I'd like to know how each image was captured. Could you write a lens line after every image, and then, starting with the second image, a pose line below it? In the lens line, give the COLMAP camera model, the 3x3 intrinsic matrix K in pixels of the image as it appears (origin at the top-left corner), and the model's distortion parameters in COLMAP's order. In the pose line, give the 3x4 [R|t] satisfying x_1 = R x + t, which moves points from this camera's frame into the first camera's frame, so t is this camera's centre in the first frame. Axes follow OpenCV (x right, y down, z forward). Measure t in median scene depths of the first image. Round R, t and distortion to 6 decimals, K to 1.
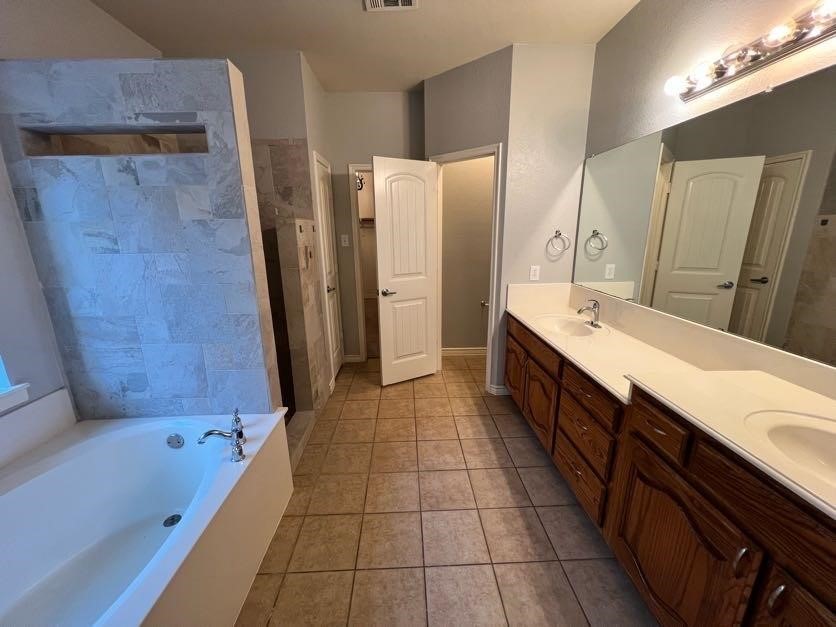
lens RADIAL K [[334.2, 0, 416.9], [0, 334.2, 312.2], [0, 0, 1]] dist [0.000303, -0.000337]
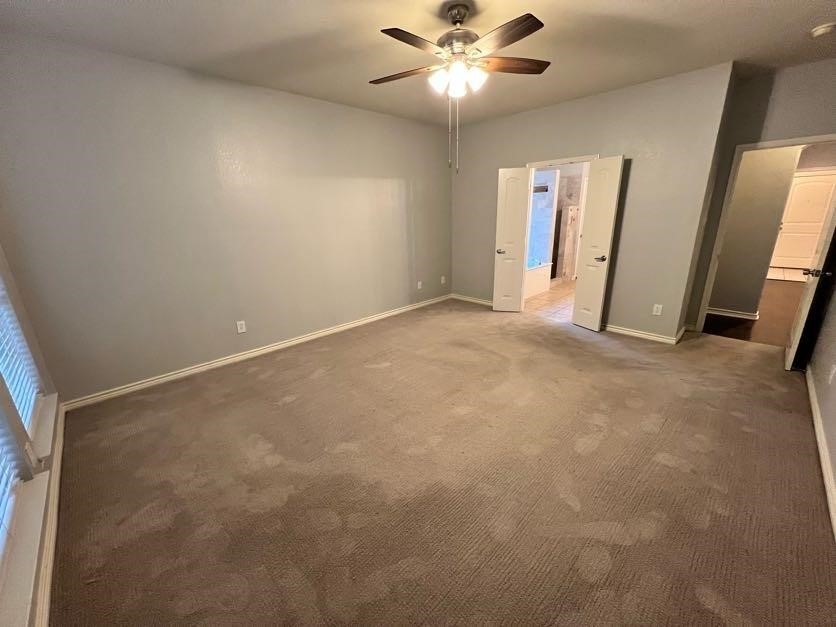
lens RADIAL K [[334.2, 0, 415.9], [0, 334.2, 312.7], [0, 0, 1]] dist [0.000303, -0.000337]
pose [[0.682888, 0.200366, -0.702508, 0.815828], [-0.160606, 0.979301, 0.123191, 0.412936], [0.712650, 0.028701, 0.700932, -1.676487]]
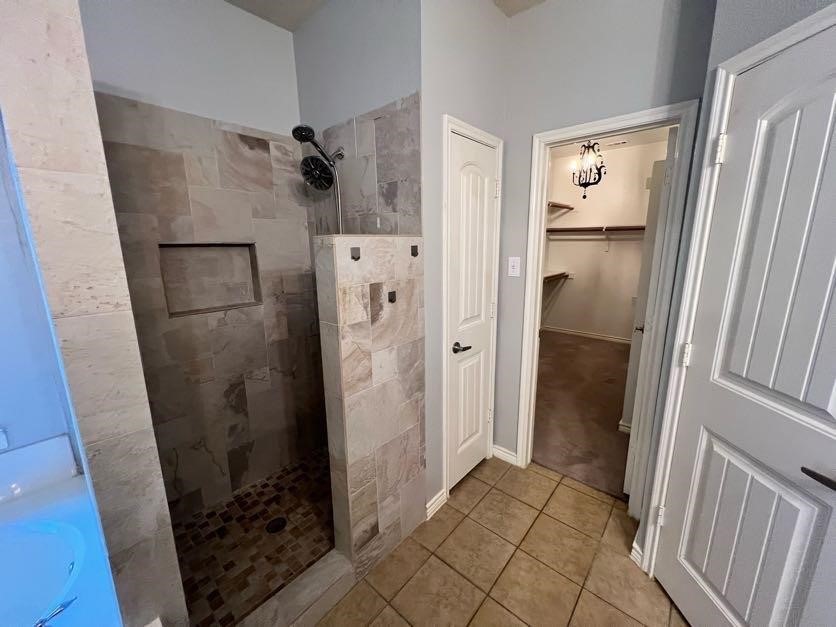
lens RADIAL K [[334.2, 0, 419.1], [0, 334.2, 310.4], [0, 0, 1]] dist [0.000303, -0.000337]
pose [[0.729174, 0.144281, -0.668945, 0.095904], [-0.162246, 0.986100, 0.035833, -0.175365], [0.664817, 0.082405, 0.742448, 0.604064]]
